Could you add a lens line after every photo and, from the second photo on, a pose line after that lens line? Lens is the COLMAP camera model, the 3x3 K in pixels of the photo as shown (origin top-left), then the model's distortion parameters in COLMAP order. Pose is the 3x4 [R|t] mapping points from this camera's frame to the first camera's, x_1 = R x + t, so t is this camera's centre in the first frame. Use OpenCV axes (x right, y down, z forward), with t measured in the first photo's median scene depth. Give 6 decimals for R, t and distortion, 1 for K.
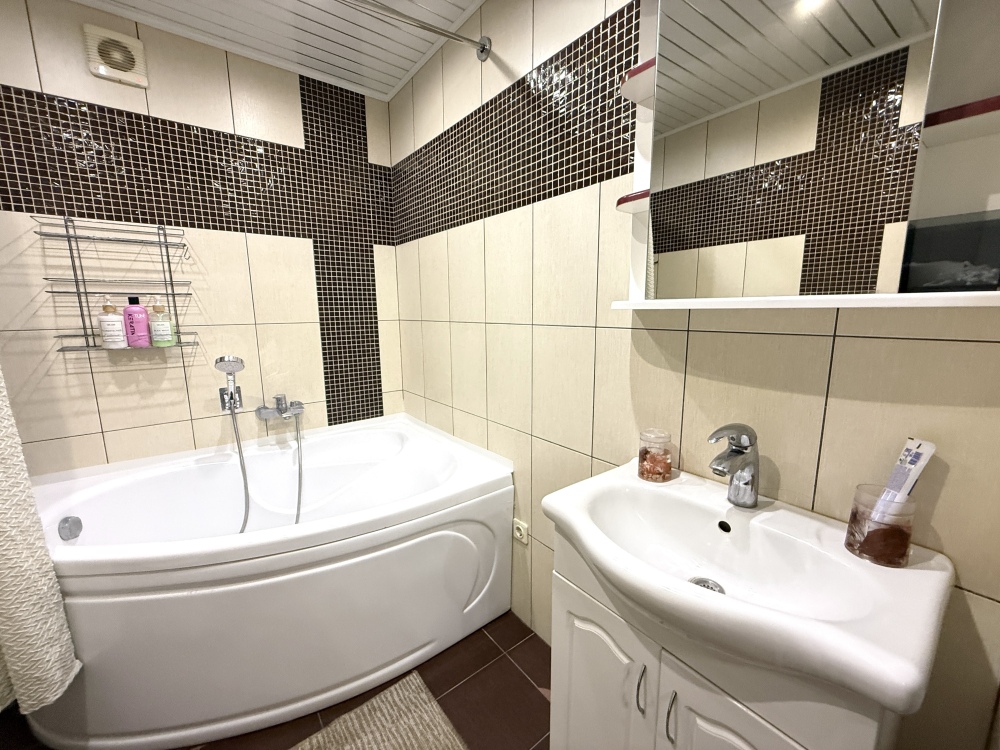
lens RADIAL K [[399.4, 0, 498.7], [0, 399.4, 375.4], [0, 0, 1]] dist [0.000070, 0.000339]
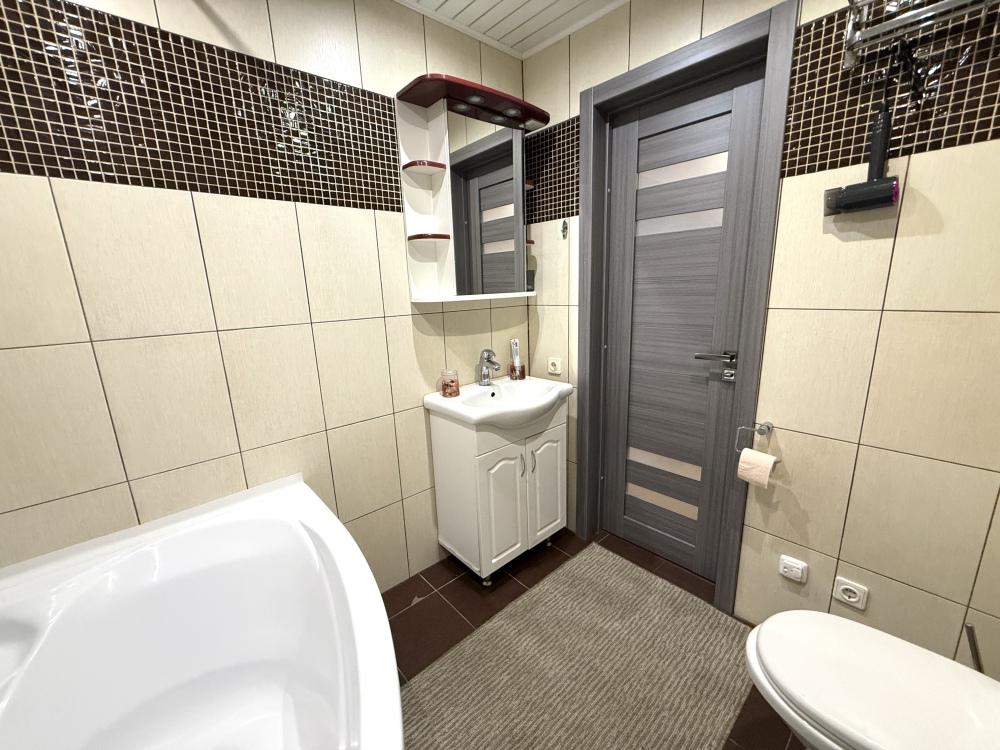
lens RADIAL K [[399.4, 0, 498.7], [0, 399.4, 375.4], [0, 0, 1]] dist [0.000070, 0.000339]
pose [[-0.065000, -0.209913, 0.975557, -1.030619], [0.197538, 0.955571, 0.218775, -0.136924], [-0.978138, 0.206930, -0.020646, 0.624262]]
